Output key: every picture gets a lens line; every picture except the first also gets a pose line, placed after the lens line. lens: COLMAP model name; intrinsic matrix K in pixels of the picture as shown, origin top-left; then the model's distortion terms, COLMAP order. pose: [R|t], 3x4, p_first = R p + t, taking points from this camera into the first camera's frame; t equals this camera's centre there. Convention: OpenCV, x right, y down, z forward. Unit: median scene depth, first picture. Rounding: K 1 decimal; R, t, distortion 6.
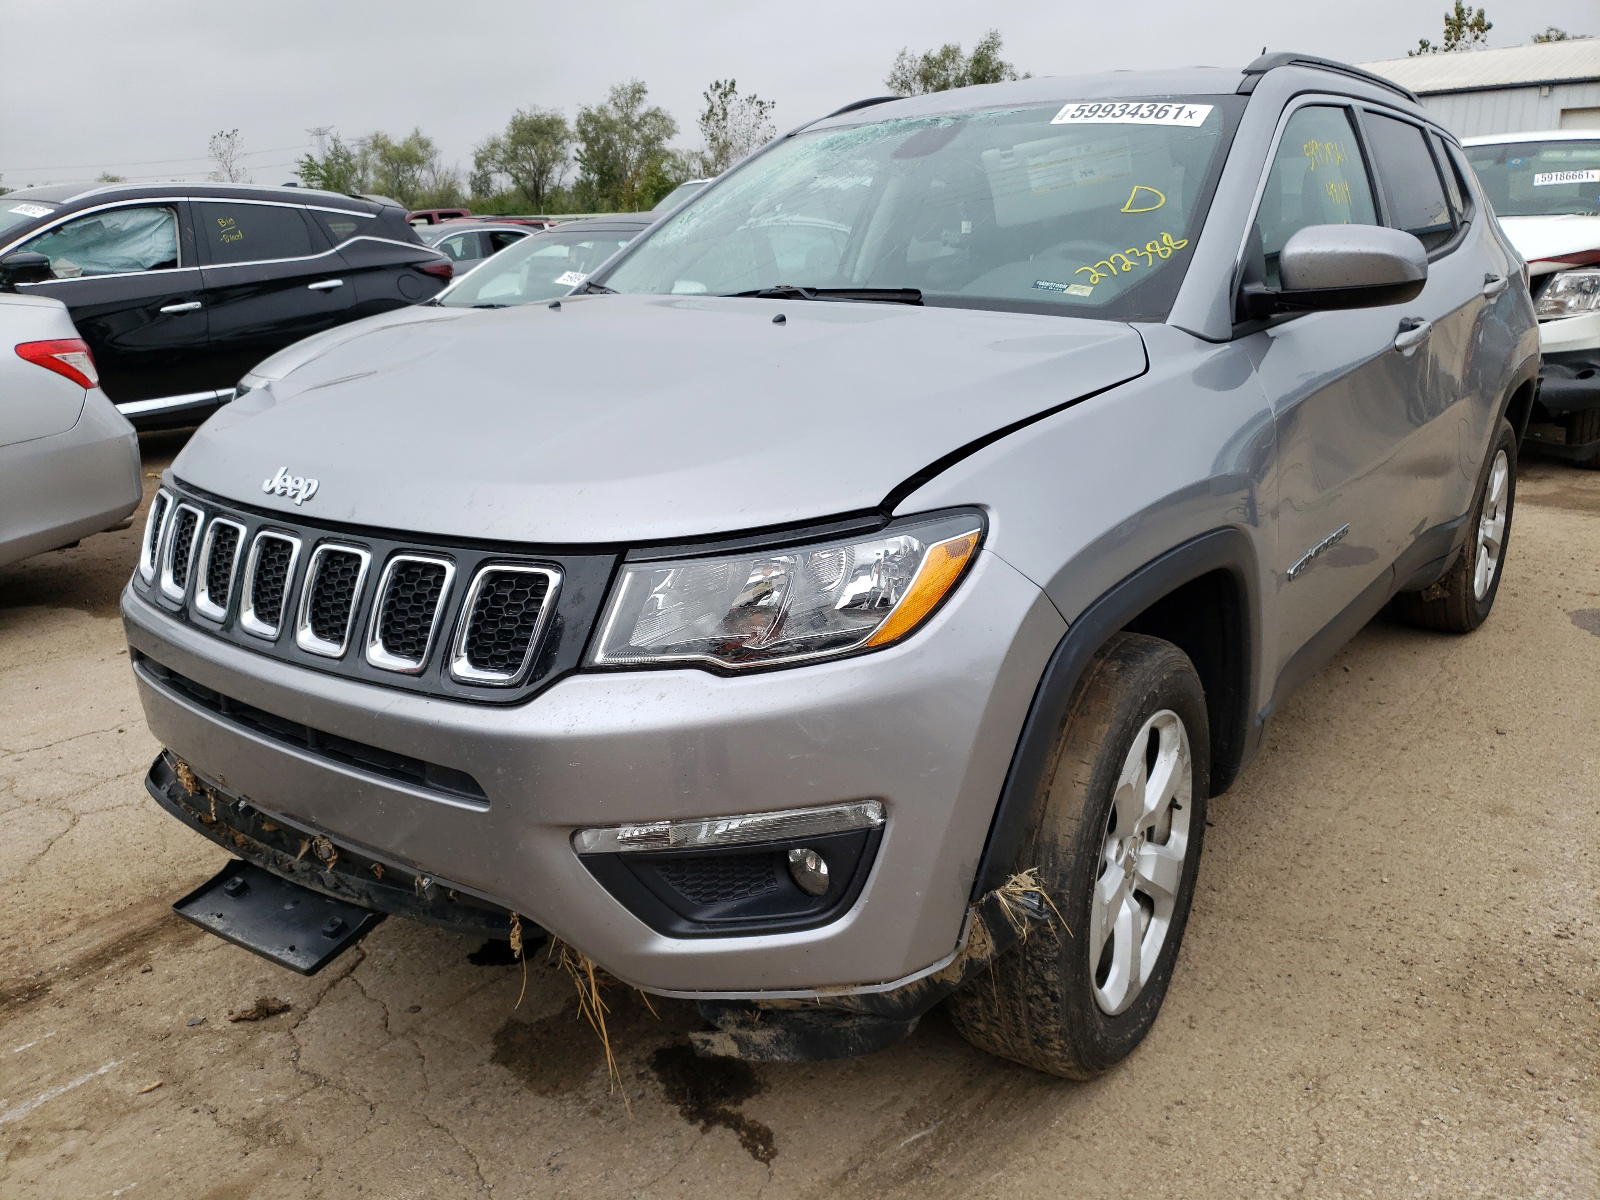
lens RADIAL K [[1258.5, 0, 800.0], [0, 1258.5, 608.1], [0, 0, 1]] dist [0.013775, -0.016526]
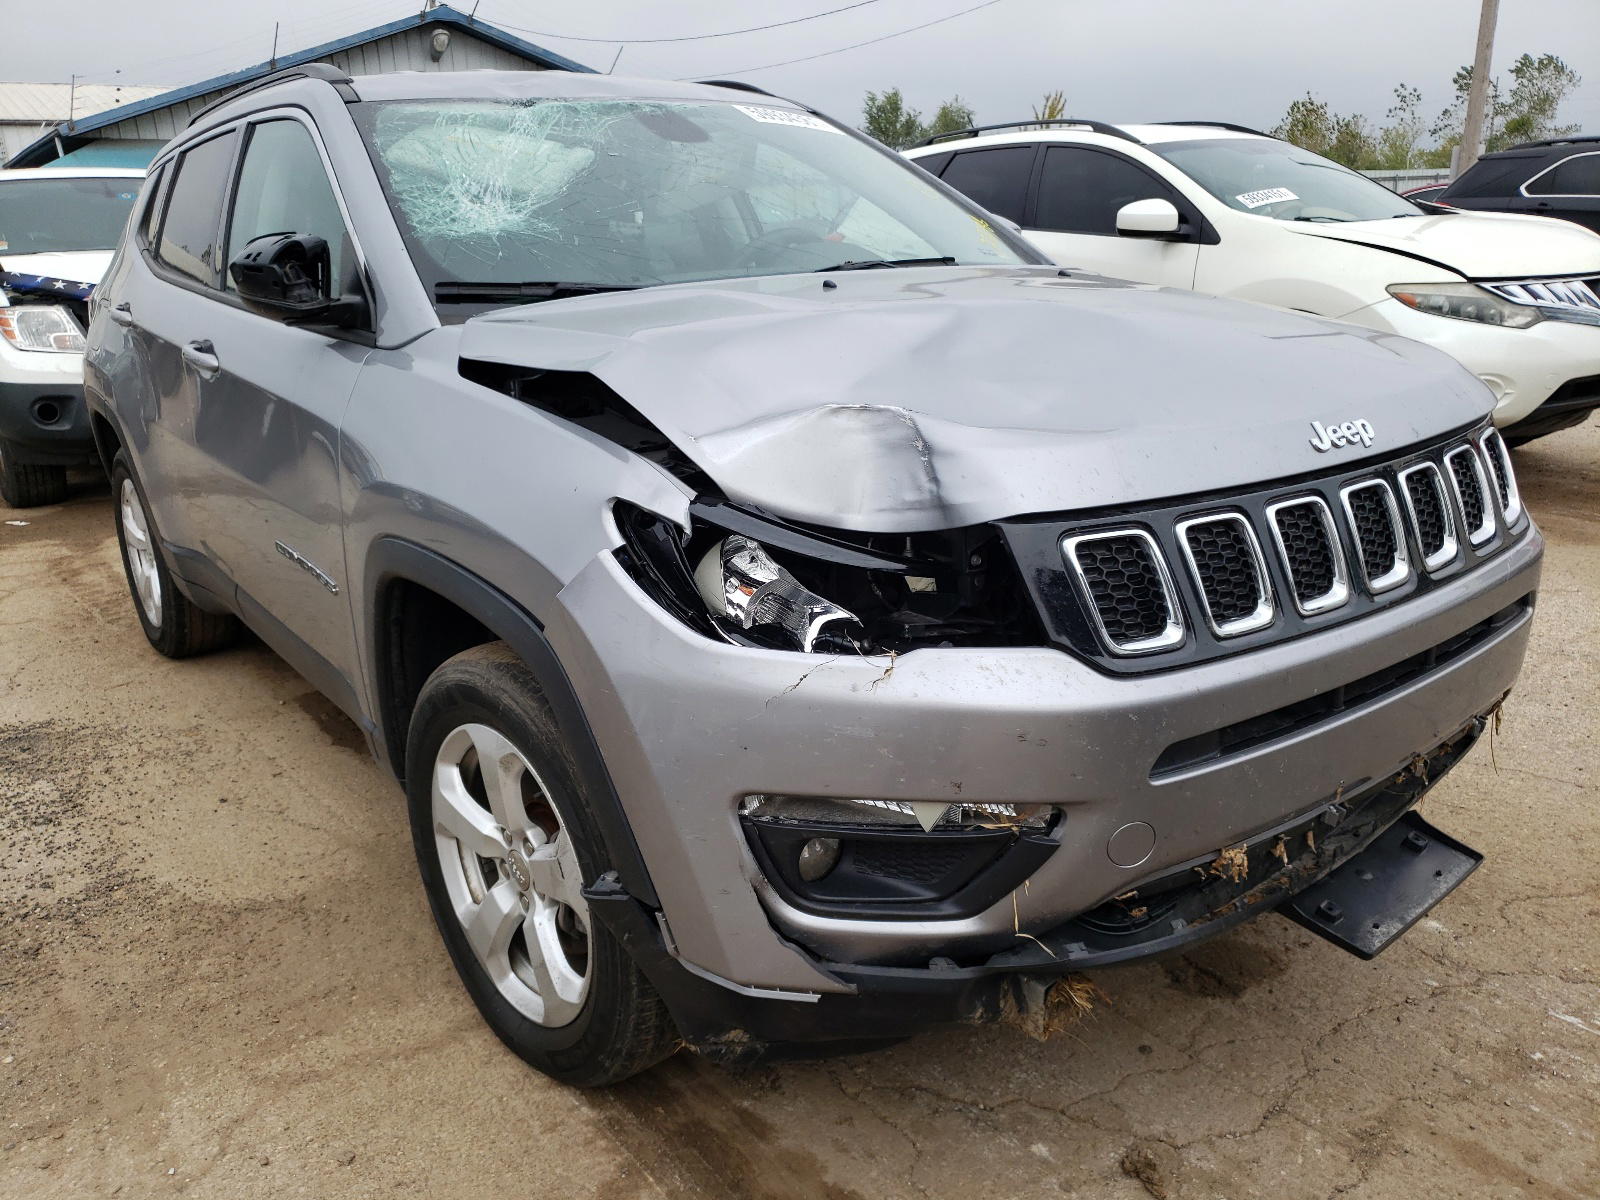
lens RADIAL K [[1258.5, 0, 794.1], [0, 1258.5, 594.7], [0, 0, 1]] dist [0.013775, -0.016526]
pose [[0.247447, -0.261977, 0.932812, -1.232262], [0.308391, 0.933978, 0.180497, -0.244868], [-0.918512, 0.243007, 0.311901, 0.960012]]
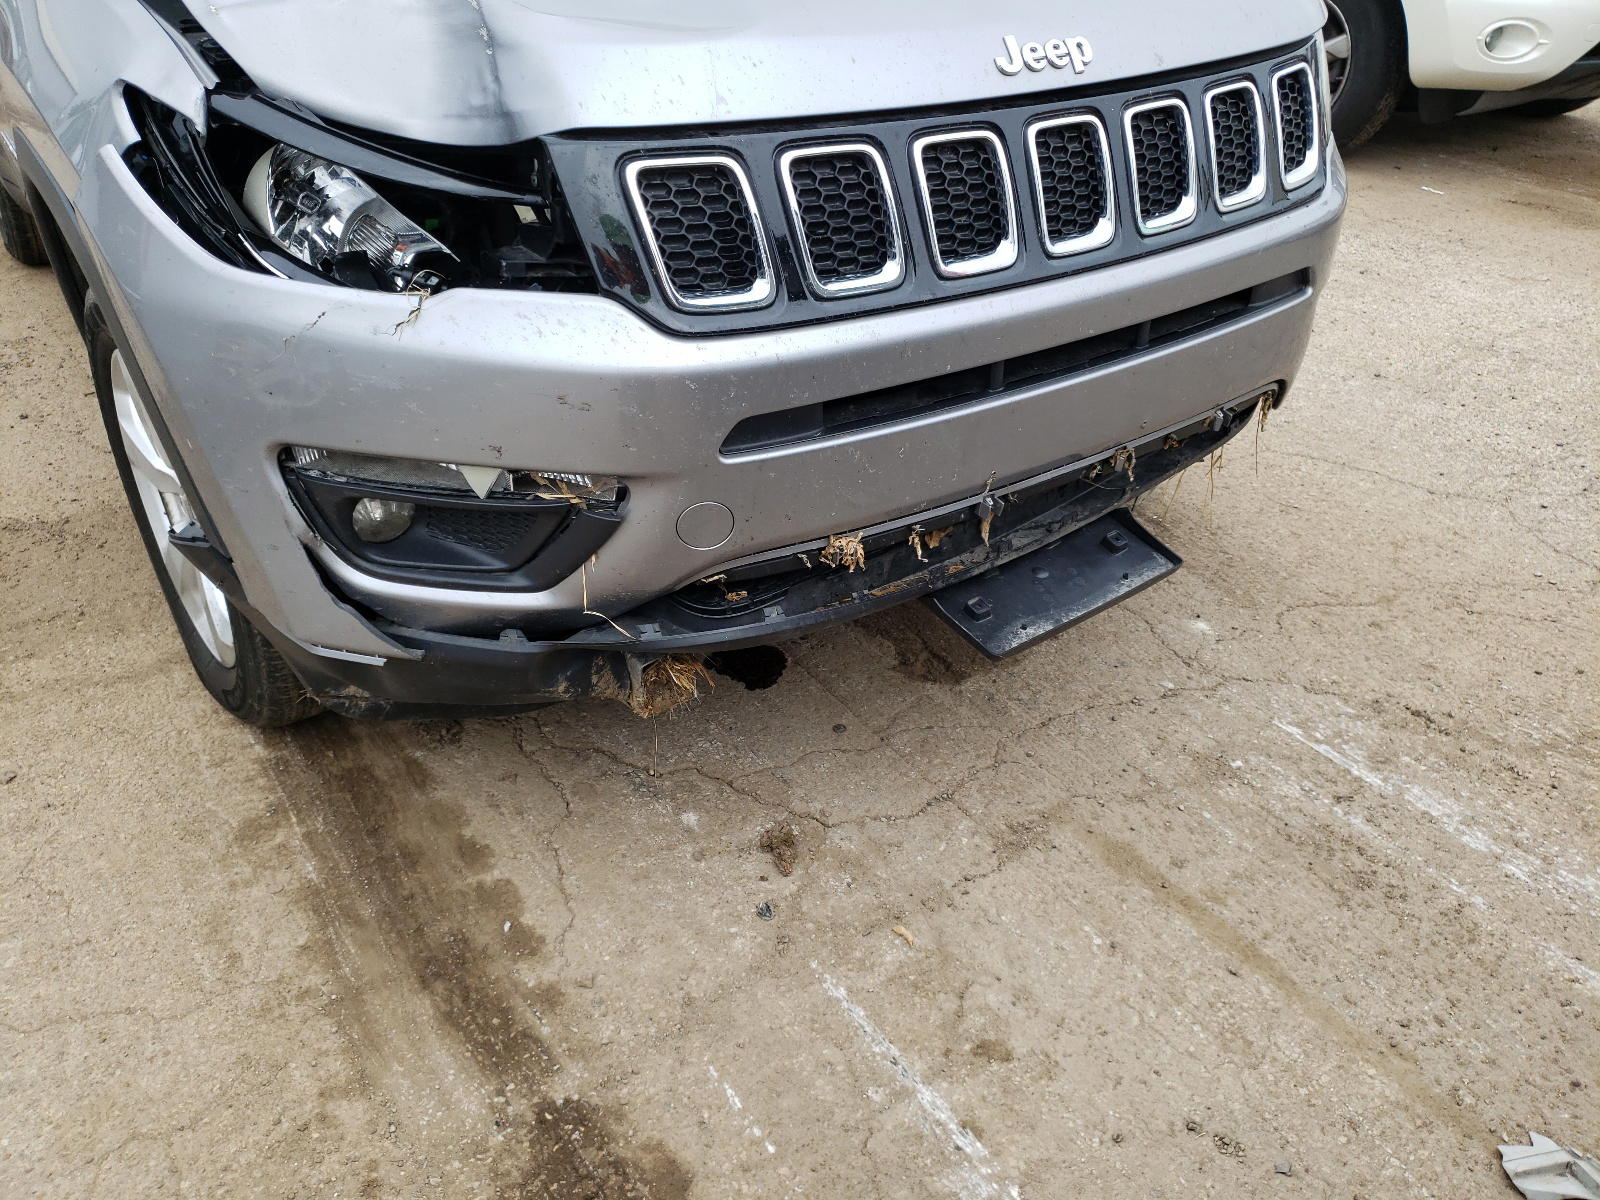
lens RADIAL K [[1258.5, 0, 800.4], [0, 1258.5, 599.1], [0, 0, 1]] dist [0.013775, -0.016526]
pose [[0.301331, -0.488255, 0.819028, -1.085707], [0.262173, 0.868271, 0.421154, -0.149460], [-0.916769, 0.087820, 0.389645, 0.745247]]
